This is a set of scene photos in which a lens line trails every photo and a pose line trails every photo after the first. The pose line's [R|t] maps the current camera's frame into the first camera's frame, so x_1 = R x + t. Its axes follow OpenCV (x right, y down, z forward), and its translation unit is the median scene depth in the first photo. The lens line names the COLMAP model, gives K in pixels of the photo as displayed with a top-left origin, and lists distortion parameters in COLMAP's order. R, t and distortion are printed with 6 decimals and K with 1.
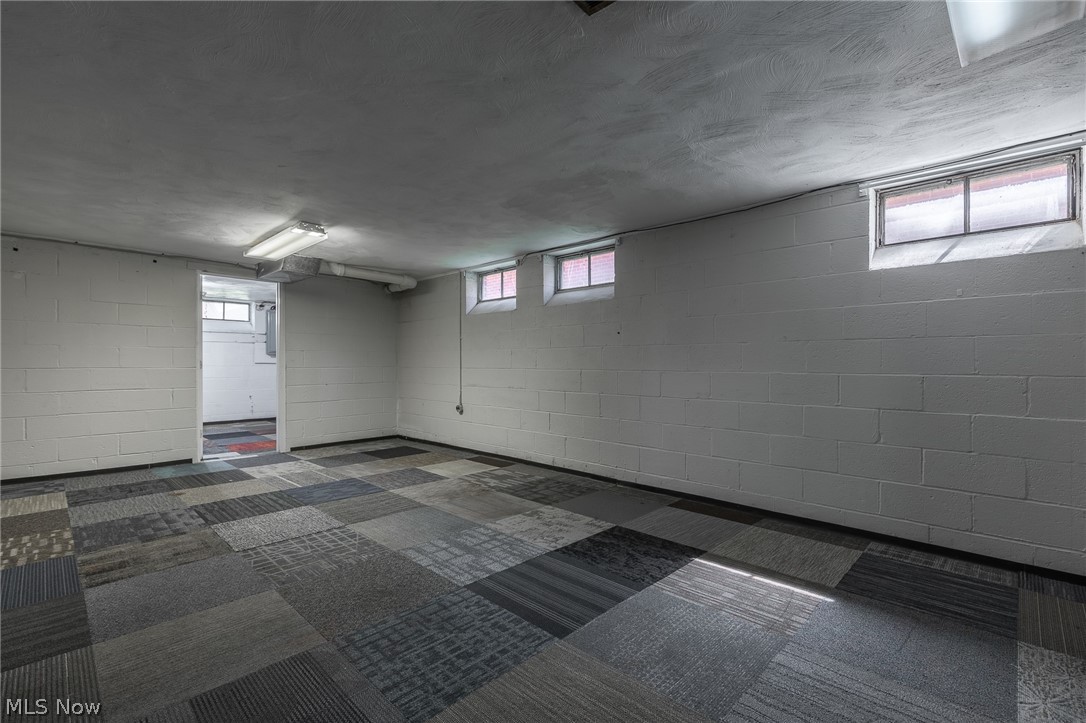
lens RADIAL K [[490.2, 0, 542.7], [0, 490.2, 363.4], [0, 0, 1]] dist [0.007463, -0.001199]
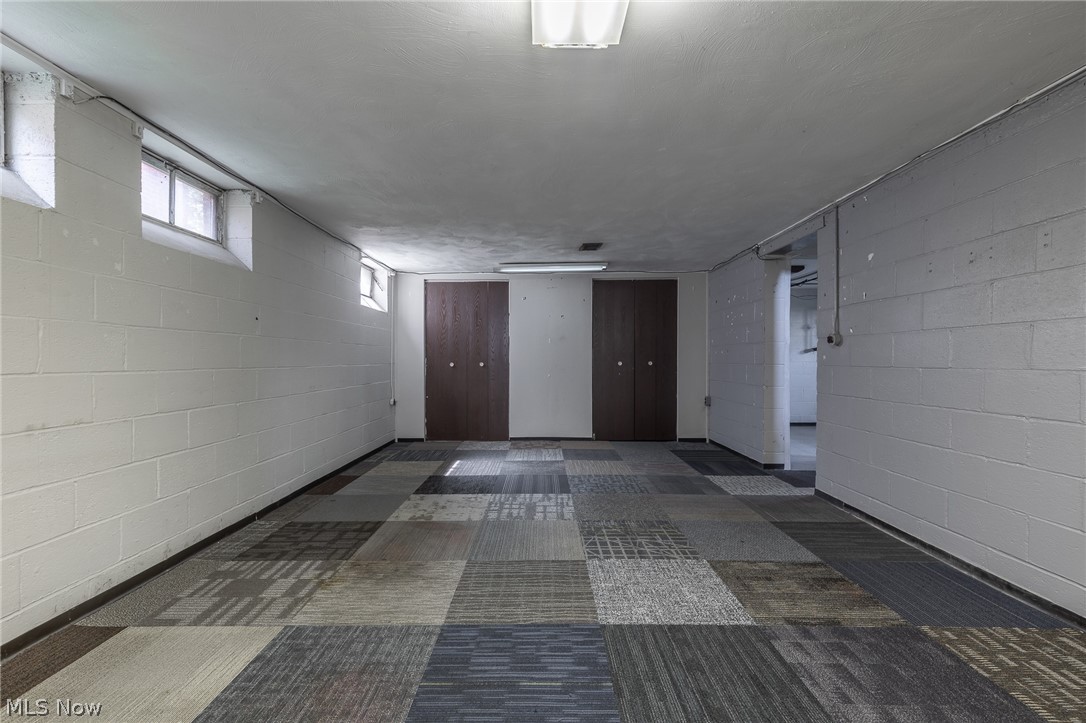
lens RADIAL K [[490.2, 0, 541.7], [0, 490.2, 359.6], [0, 0, 1]] dist [0.007463, -0.001199]
pose [[-0.700425, -0.000263, 0.713726, -0.980914], [0.000845, 0.999999, 0.001198, 0.000981], [-0.713726, 0.001442, -0.700424, 1.714545]]
